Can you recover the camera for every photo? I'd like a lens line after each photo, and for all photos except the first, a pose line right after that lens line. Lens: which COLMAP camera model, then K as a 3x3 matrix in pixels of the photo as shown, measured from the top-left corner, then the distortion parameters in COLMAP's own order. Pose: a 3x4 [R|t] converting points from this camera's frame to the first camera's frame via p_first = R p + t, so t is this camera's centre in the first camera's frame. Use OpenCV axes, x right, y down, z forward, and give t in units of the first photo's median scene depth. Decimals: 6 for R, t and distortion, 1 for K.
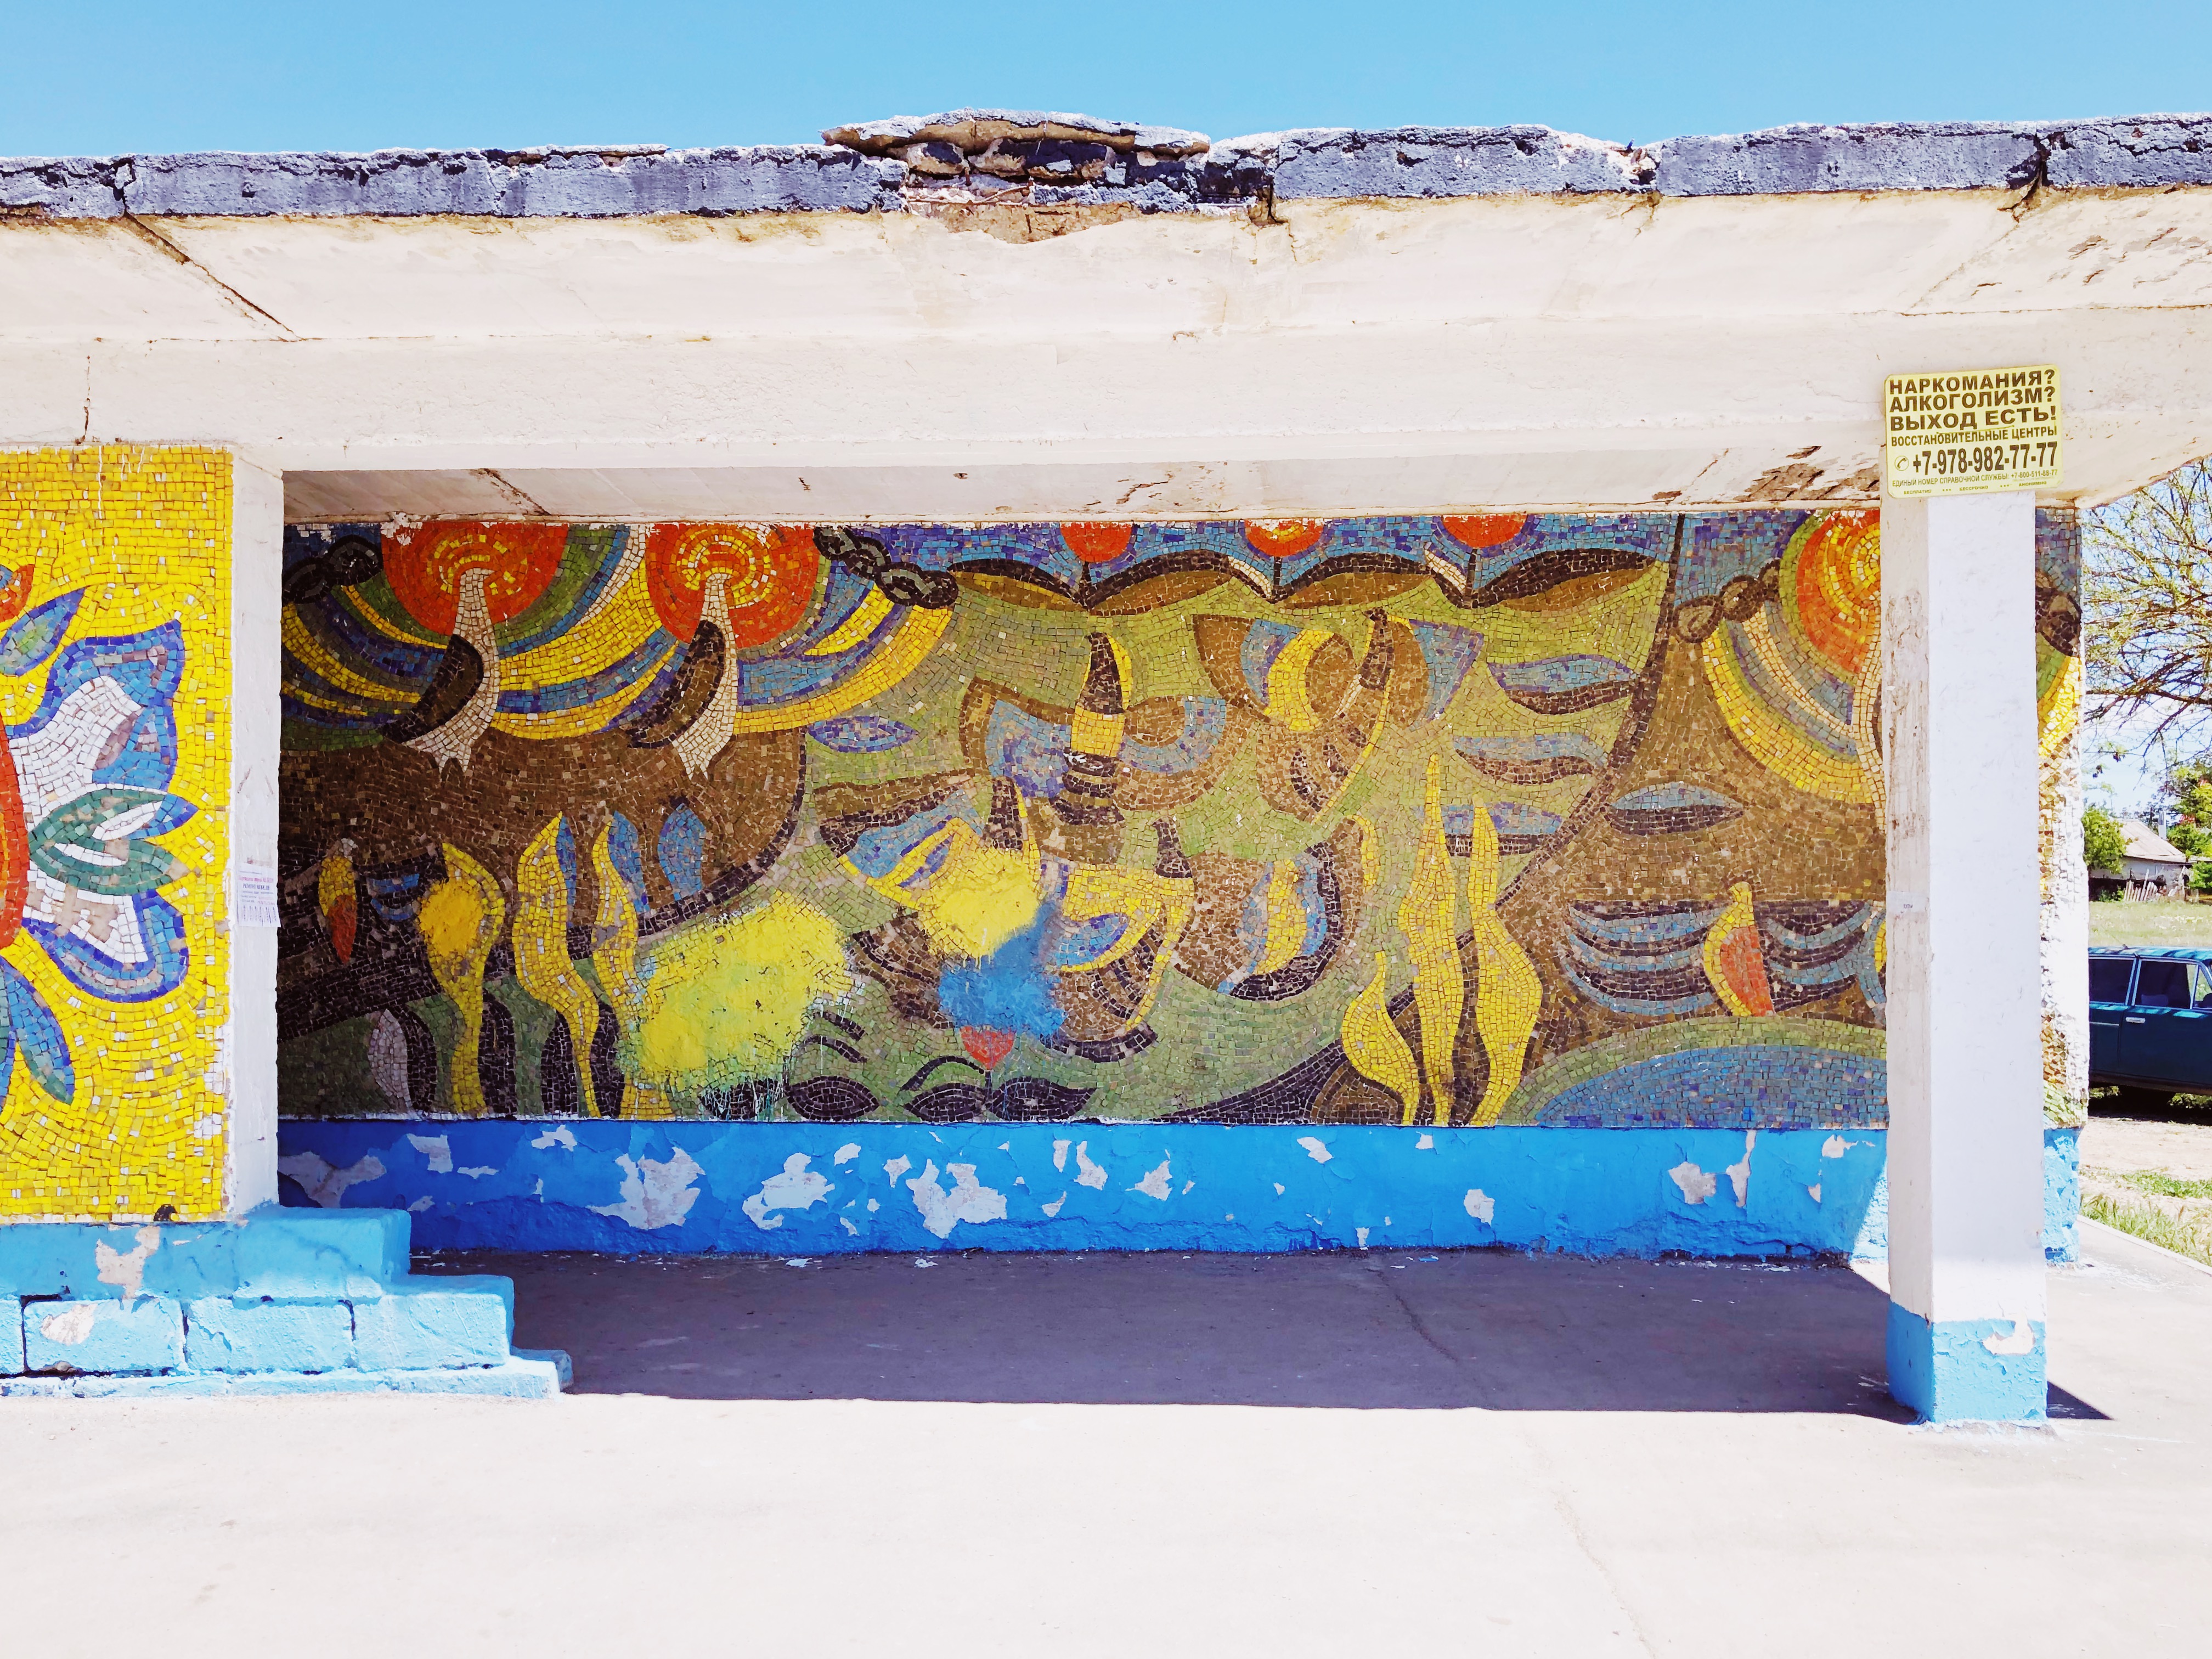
lens RADIAL K [[1906.0, 0, 1090.2], [0, 1906.0, 876.2], [0, 0, 1]] dist [0.062233, -0.083910]
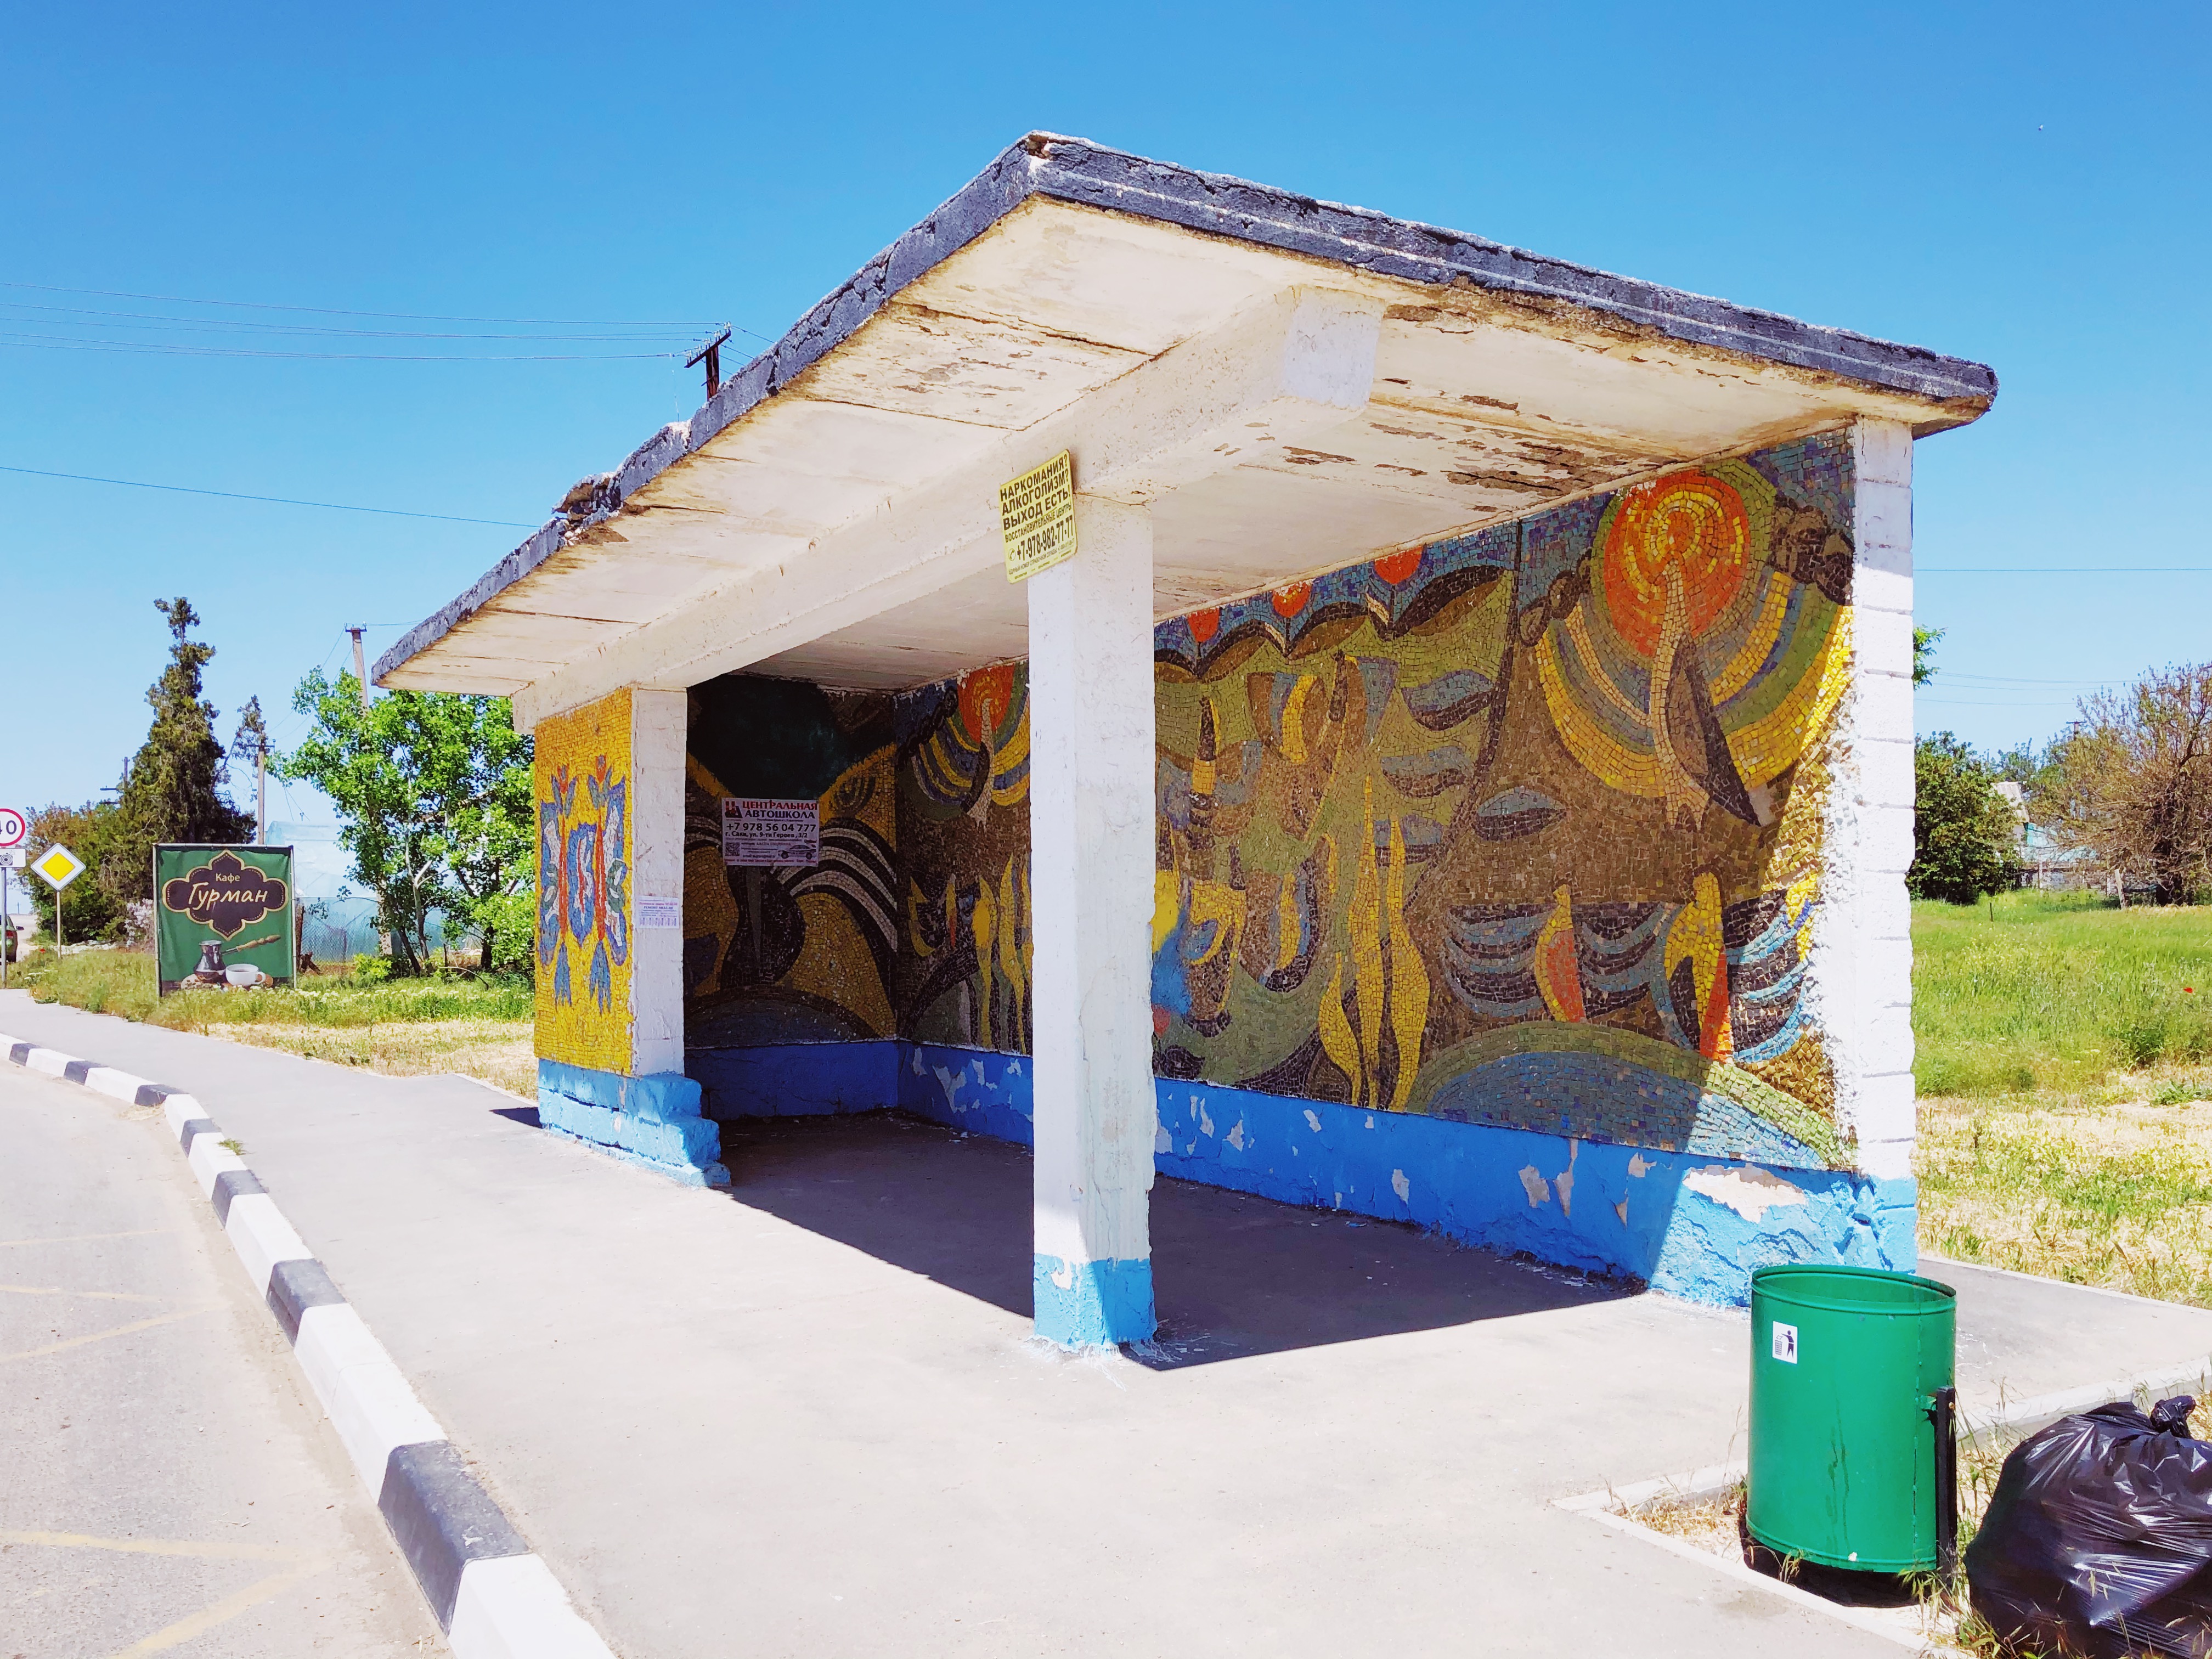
lens RADIAL K [[1906.0, 0, 1090.2], [0, 1906.0, 876.2], [0, 0, 1]] dist [0.062233, -0.083910]
pose [[0.497569, -0.022541, -0.867131, 1.066627], [0.020474, 0.999689, -0.014238, 0.007617], [0.867182, -0.010669, 0.497876, 0.304503]]
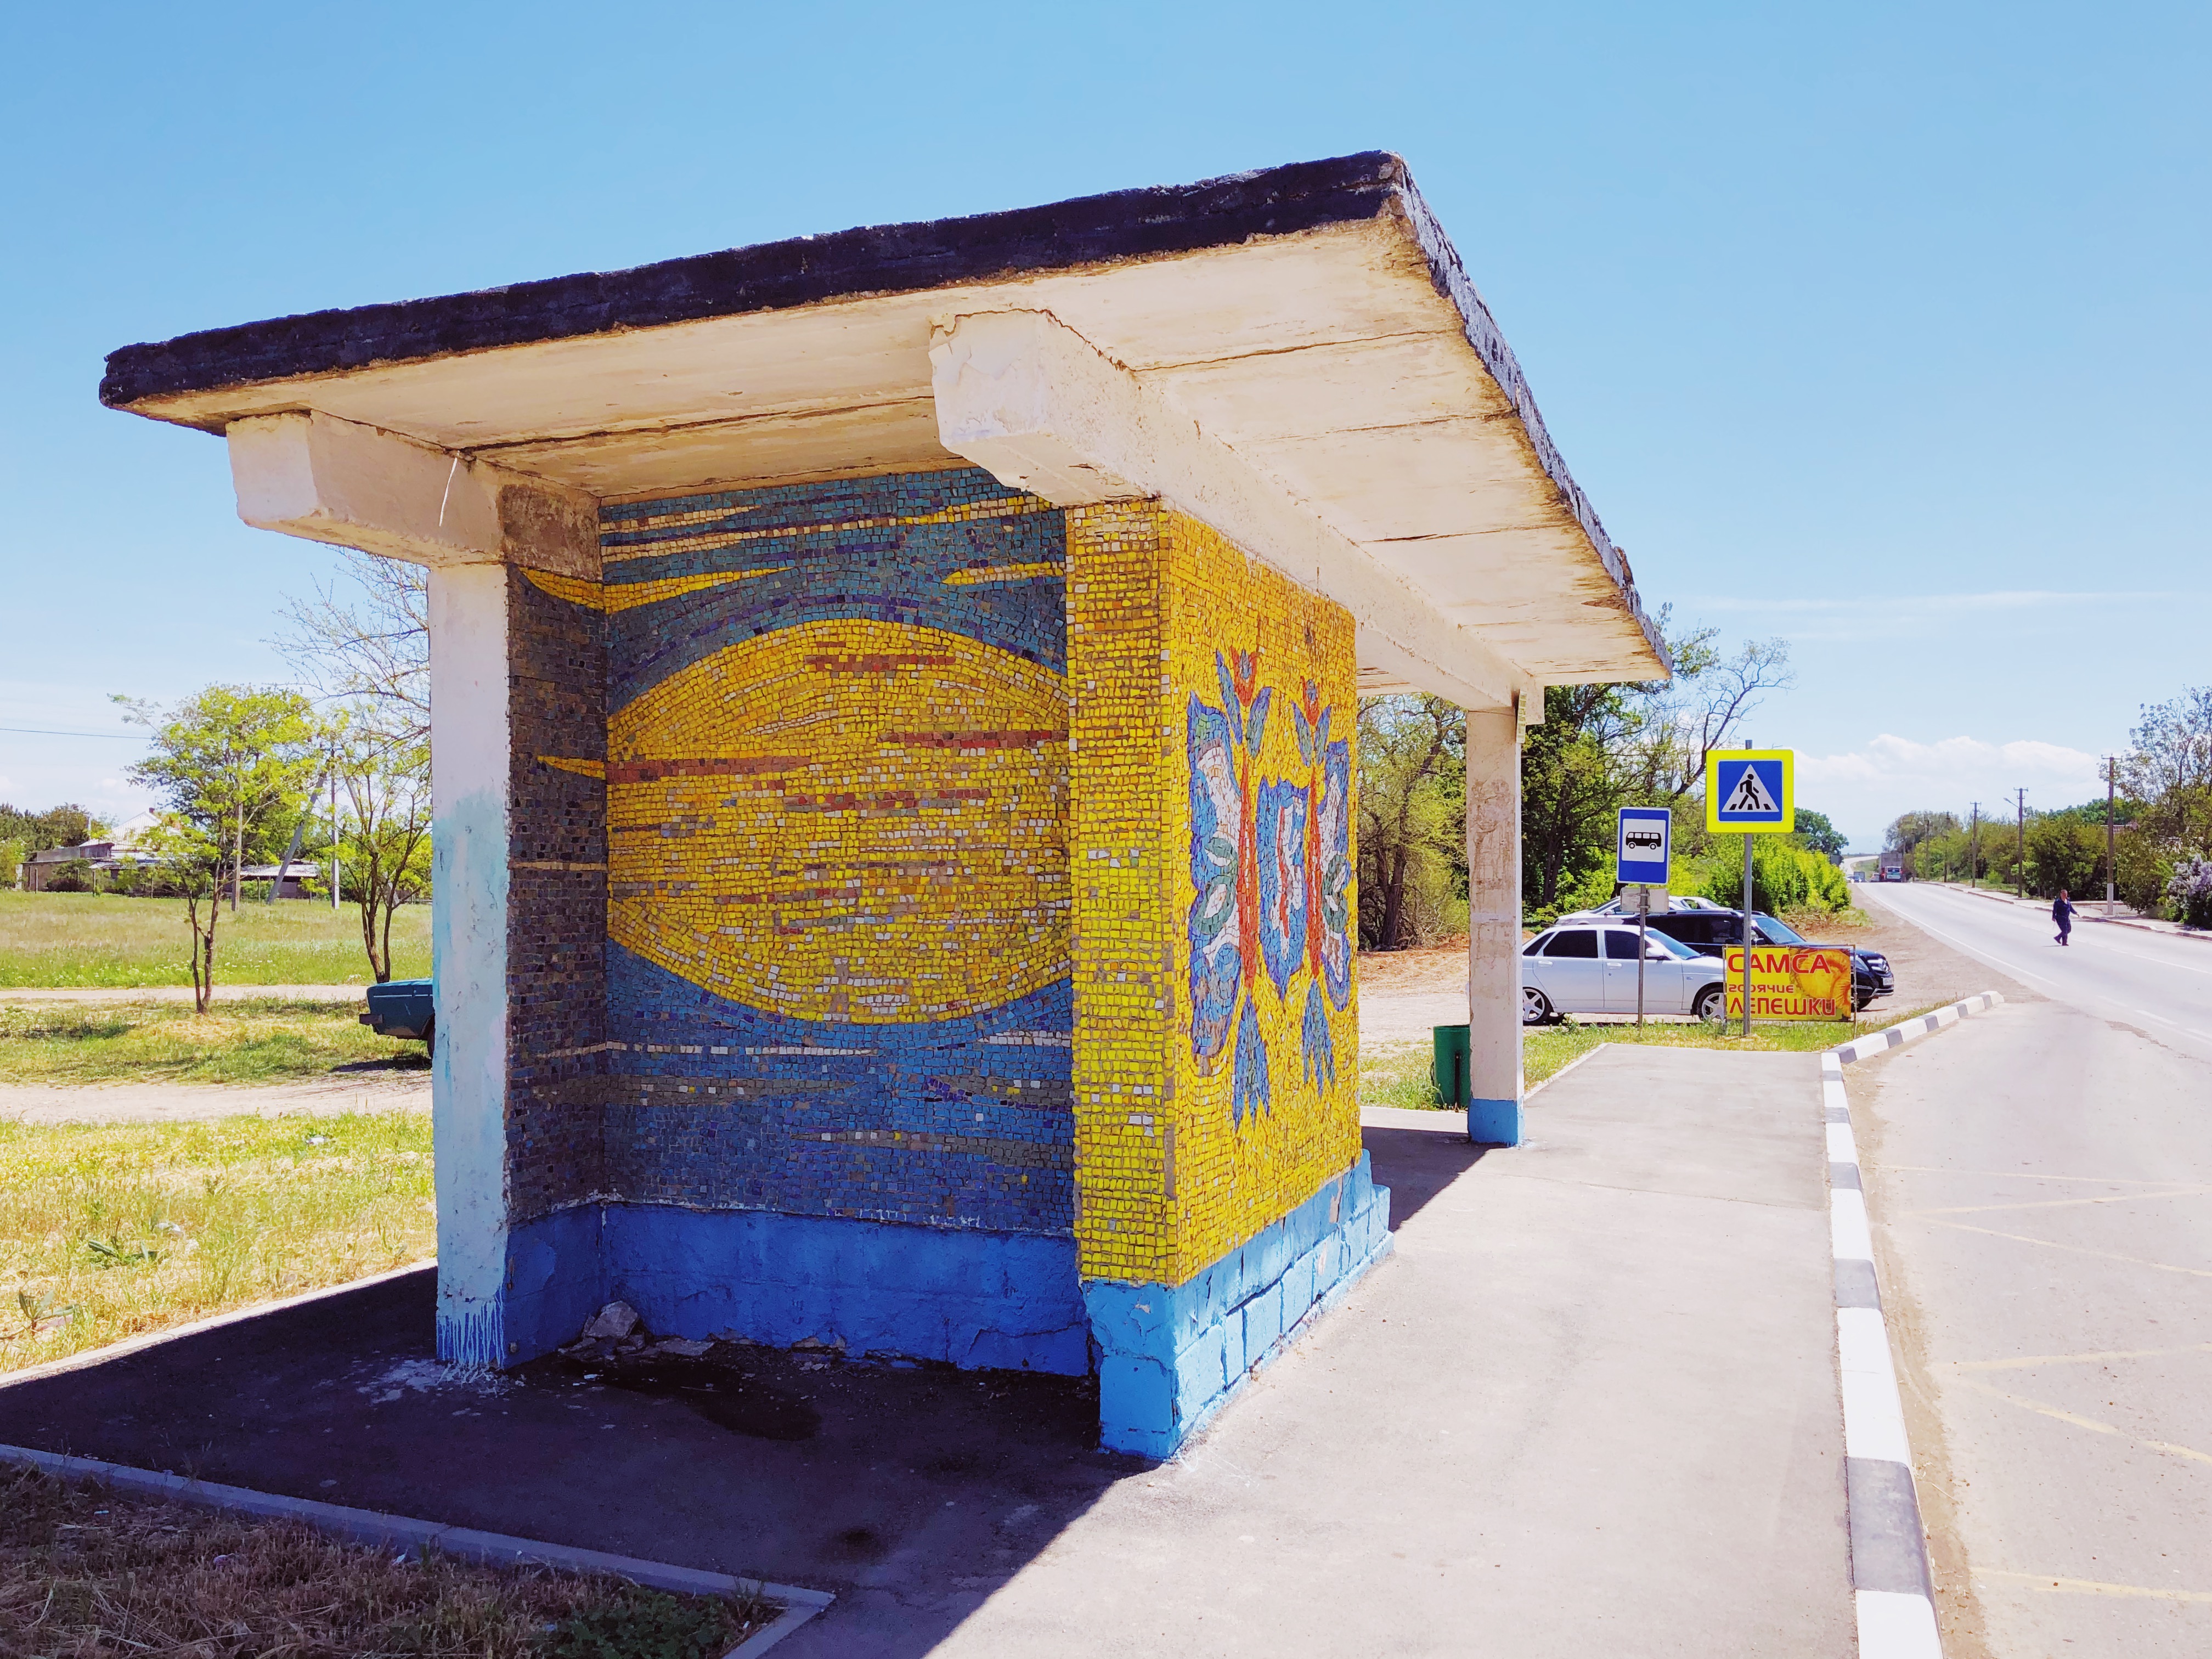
lens RADIAL K [[1826.5, 0, 1122.2], [0, 1826.5, 815.7], [0, 0, 1]] dist [0.075177, -0.104922]
pose [[0.322019, 0.039624, 0.945904, -1.265631], [-0.017902, 0.999200, -0.035762, -0.017600], [-0.946564, -0.005417, 0.322471, 0.517298]]
